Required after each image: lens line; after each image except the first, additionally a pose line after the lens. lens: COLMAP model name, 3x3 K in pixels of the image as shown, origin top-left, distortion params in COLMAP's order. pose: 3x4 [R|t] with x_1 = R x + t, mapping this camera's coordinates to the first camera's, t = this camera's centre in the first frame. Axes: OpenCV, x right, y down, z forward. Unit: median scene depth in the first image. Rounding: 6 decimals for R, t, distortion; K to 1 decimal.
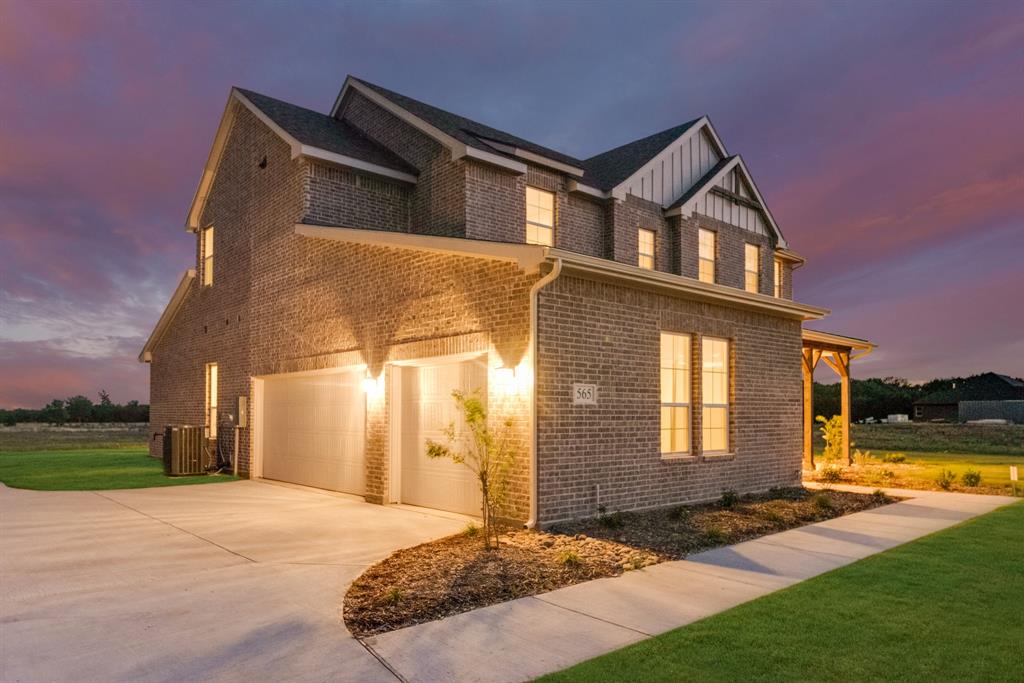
lens RADIAL K [[684.4, 0, 523.6], [0, 684.4, 395.4], [0, 0, 1]] dist [-0.005050, -0.000004]
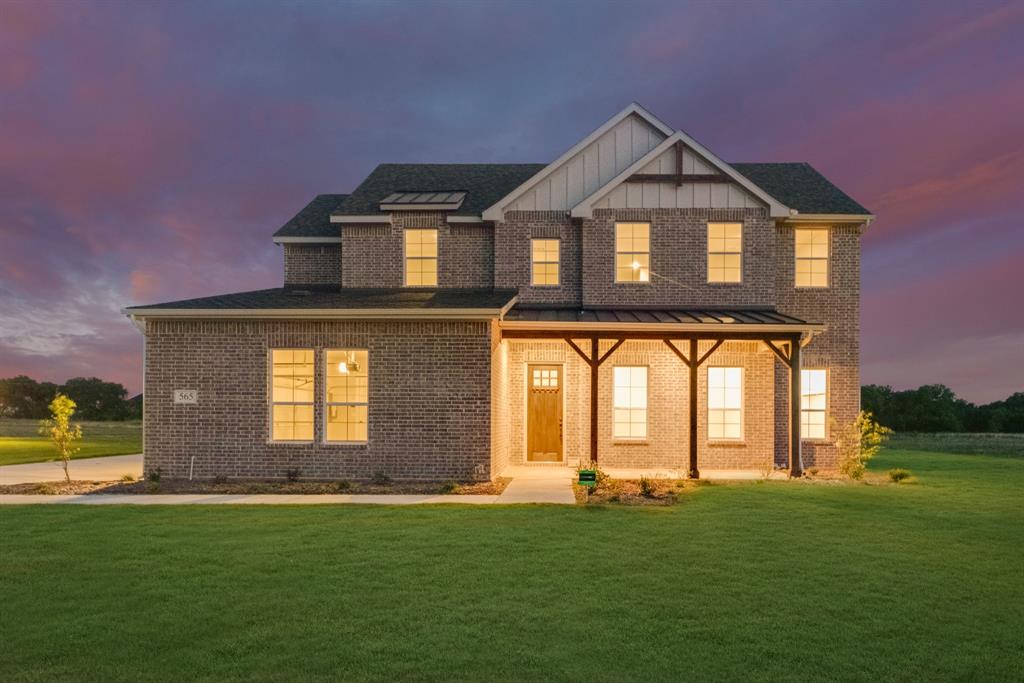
lens RADIAL K [[684.4, 0, 539.2], [0, 684.4, 407.5], [0, 0, 1]] dist [-0.005050, -0.000004]
pose [[0.719845, -0.007739, -0.694092, 0.990157], [0.012100, 0.999926, 0.001400, 0.017146], [0.694030, -0.009407, 0.719885, 0.258424]]
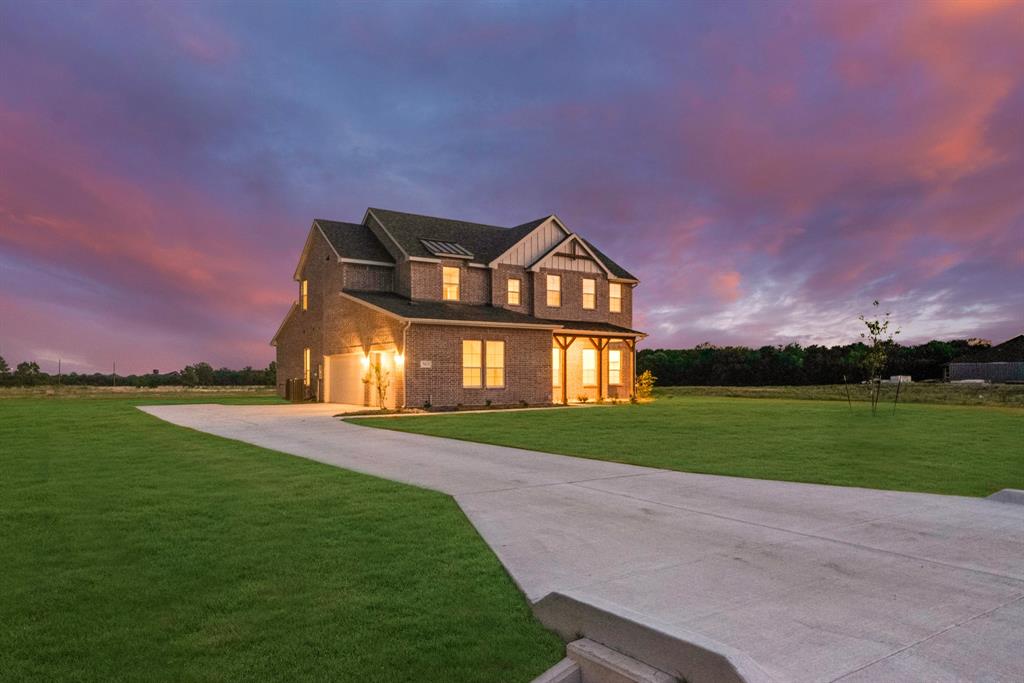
lens RADIAL K [[684.4, 0, 510.1], [0, 684.4, 367.2], [0, 0, 1]] dist [-0.005050, -0.000004]
pose [[0.989114, -0.004813, -0.147070, 0.504850], [0.006484, 0.999920, 0.010882, -0.010412], [0.147006, -0.011717, 0.989066, -1.060887]]
